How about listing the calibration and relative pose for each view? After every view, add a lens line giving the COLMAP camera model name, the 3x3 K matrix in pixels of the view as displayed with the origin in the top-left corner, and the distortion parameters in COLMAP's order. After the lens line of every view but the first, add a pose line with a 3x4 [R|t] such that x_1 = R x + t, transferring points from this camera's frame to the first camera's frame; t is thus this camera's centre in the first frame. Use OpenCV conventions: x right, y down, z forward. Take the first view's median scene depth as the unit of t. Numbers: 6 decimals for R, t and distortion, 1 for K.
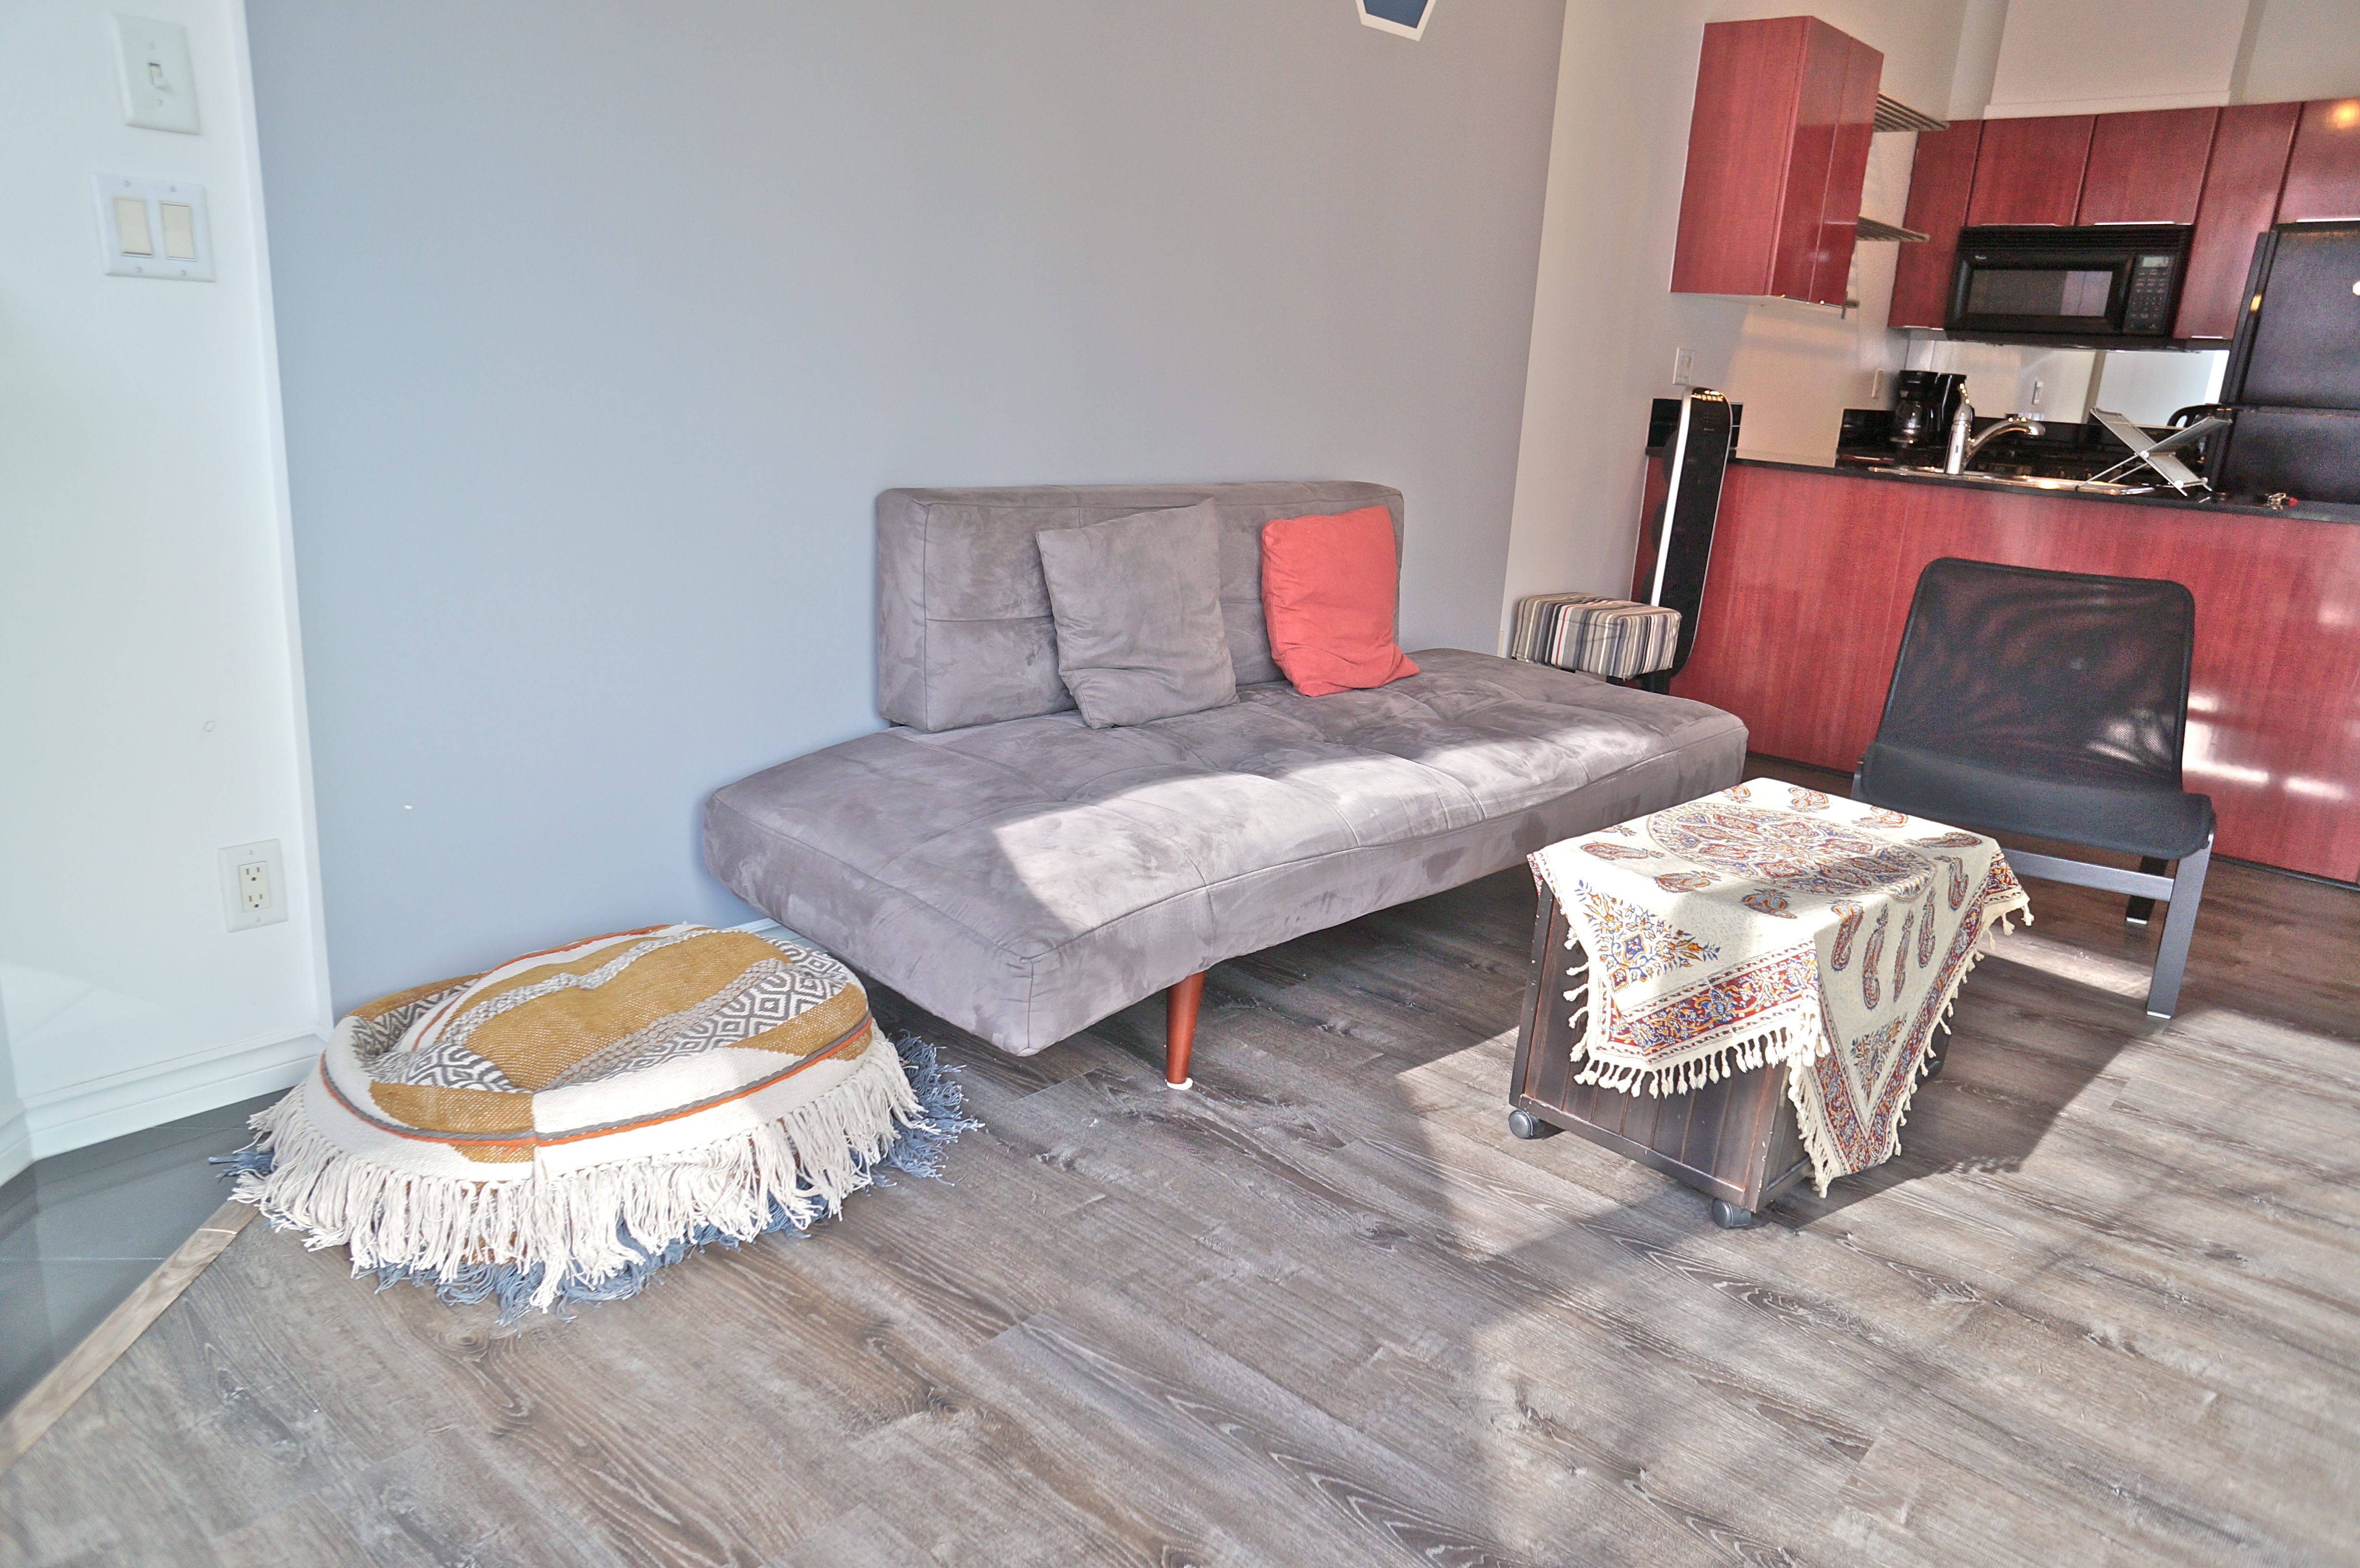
lens RADIAL K [[1587.9, 0, 1217.5], [0, 1587.9, 774.4], [0, 0, 1]] dist [-0.069442, 0.095168]
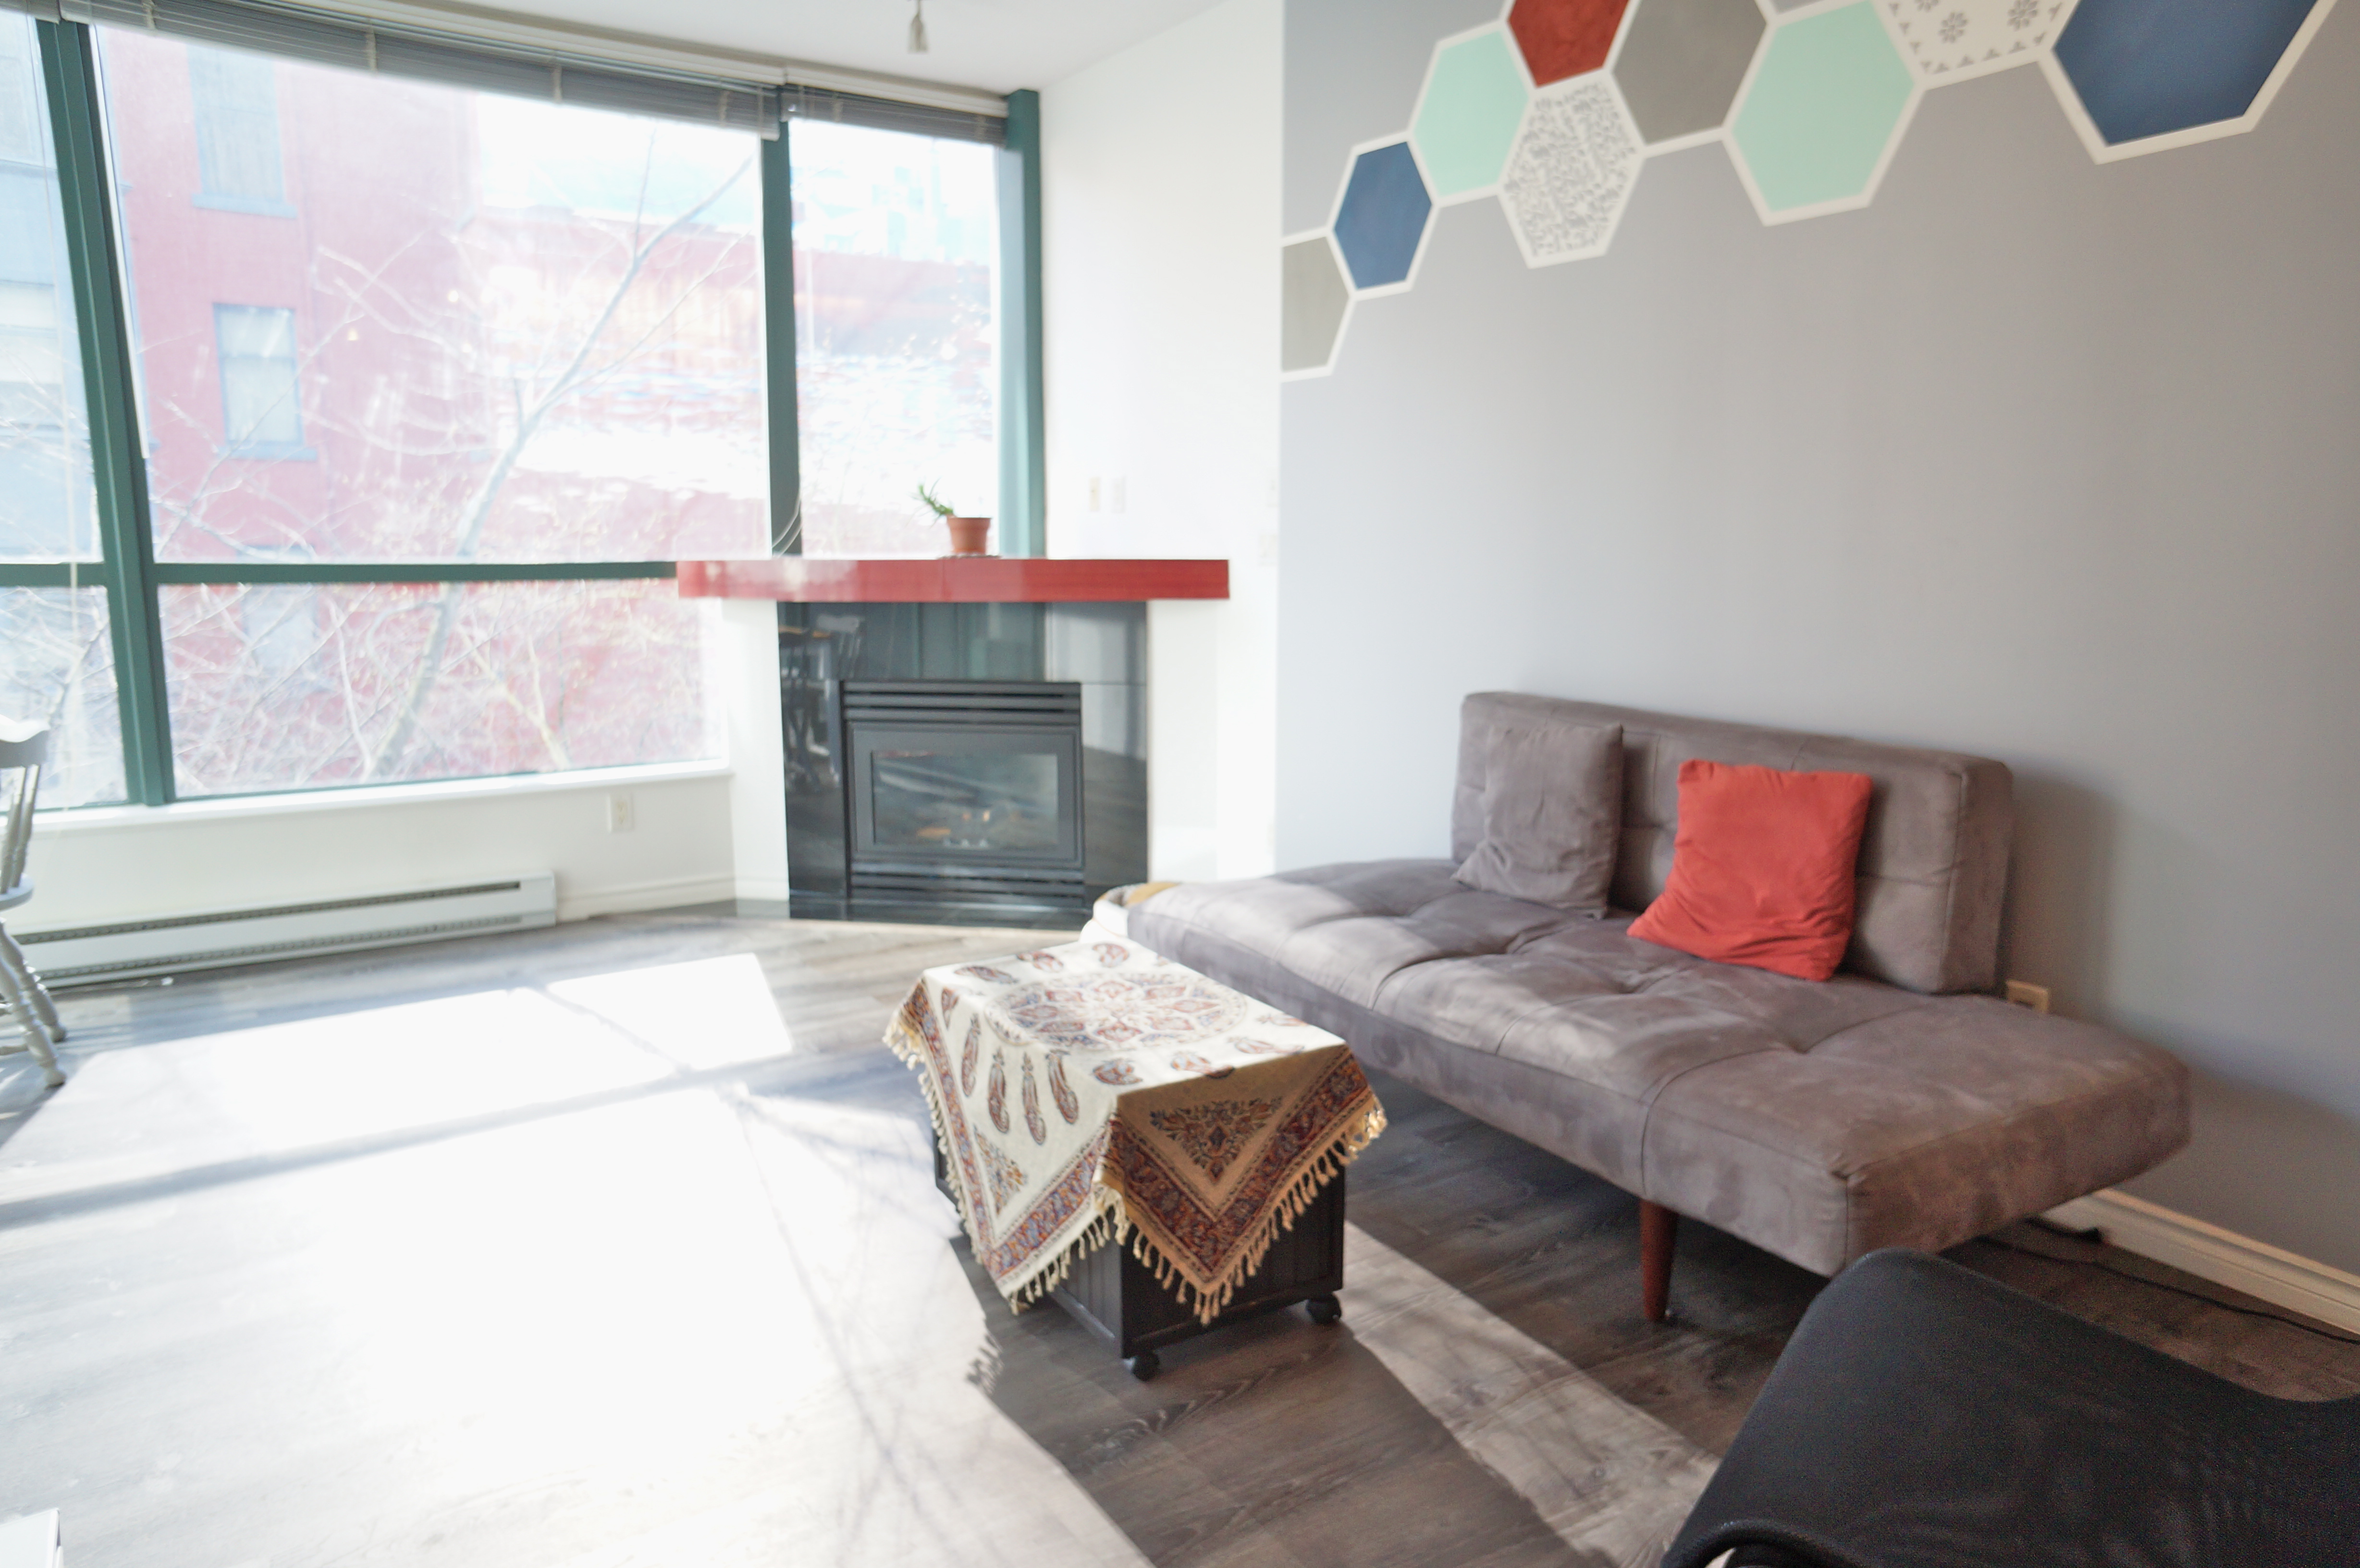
lens RADIAL K [[1587.9, 0, 1217.5], [0, 1587.9, 774.4], [0, 0, 1]] dist [-0.069442, 0.095168]
pose [[-0.244530, 0.085342, -0.965879, 1.199298], [-0.270578, 0.950544, 0.152489, -0.252675], [0.931124, 0.298634, -0.209345, 1.077641]]
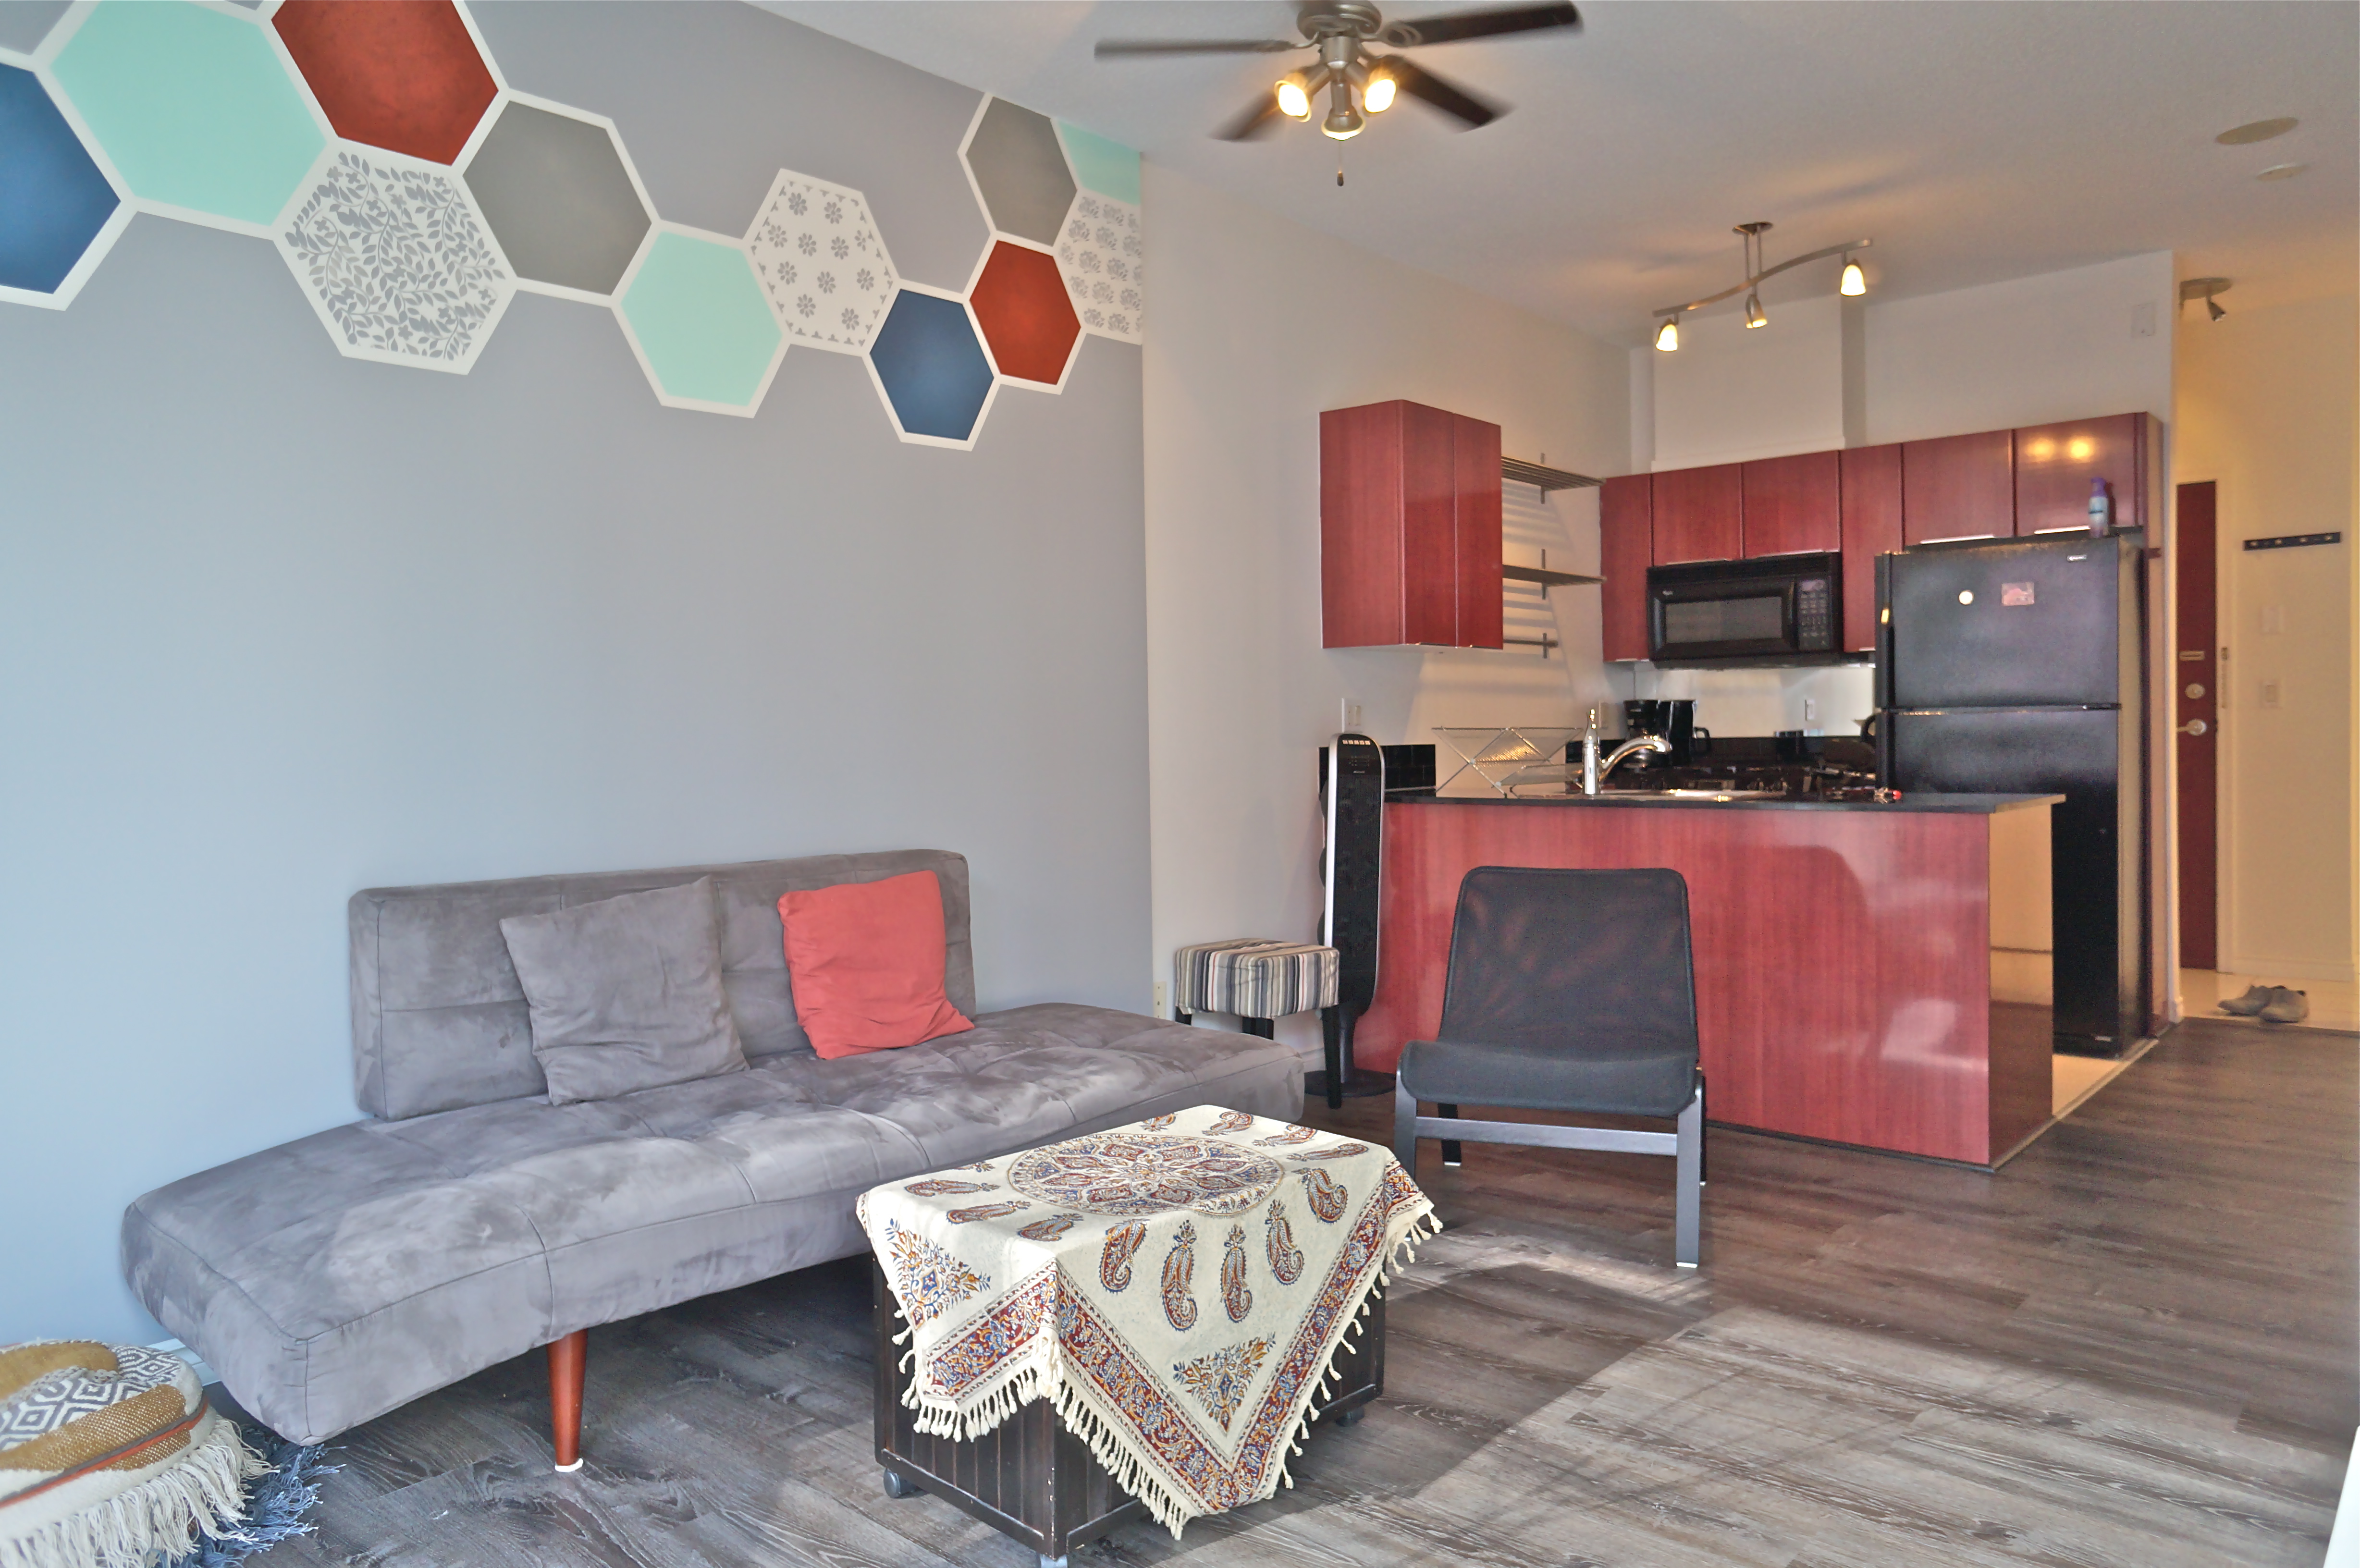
lens RADIAL K [[1587.9, 0, 1217.5], [0, 1587.9, 774.4], [0, 0, 1]] dist [-0.069442, 0.095168]
pose [[0.996931, -0.077993, 0.006816, 0.363851], [0.077427, 0.969303, -0.233361, 0.034494], [0.011594, 0.233172, 0.972366, -0.034663]]
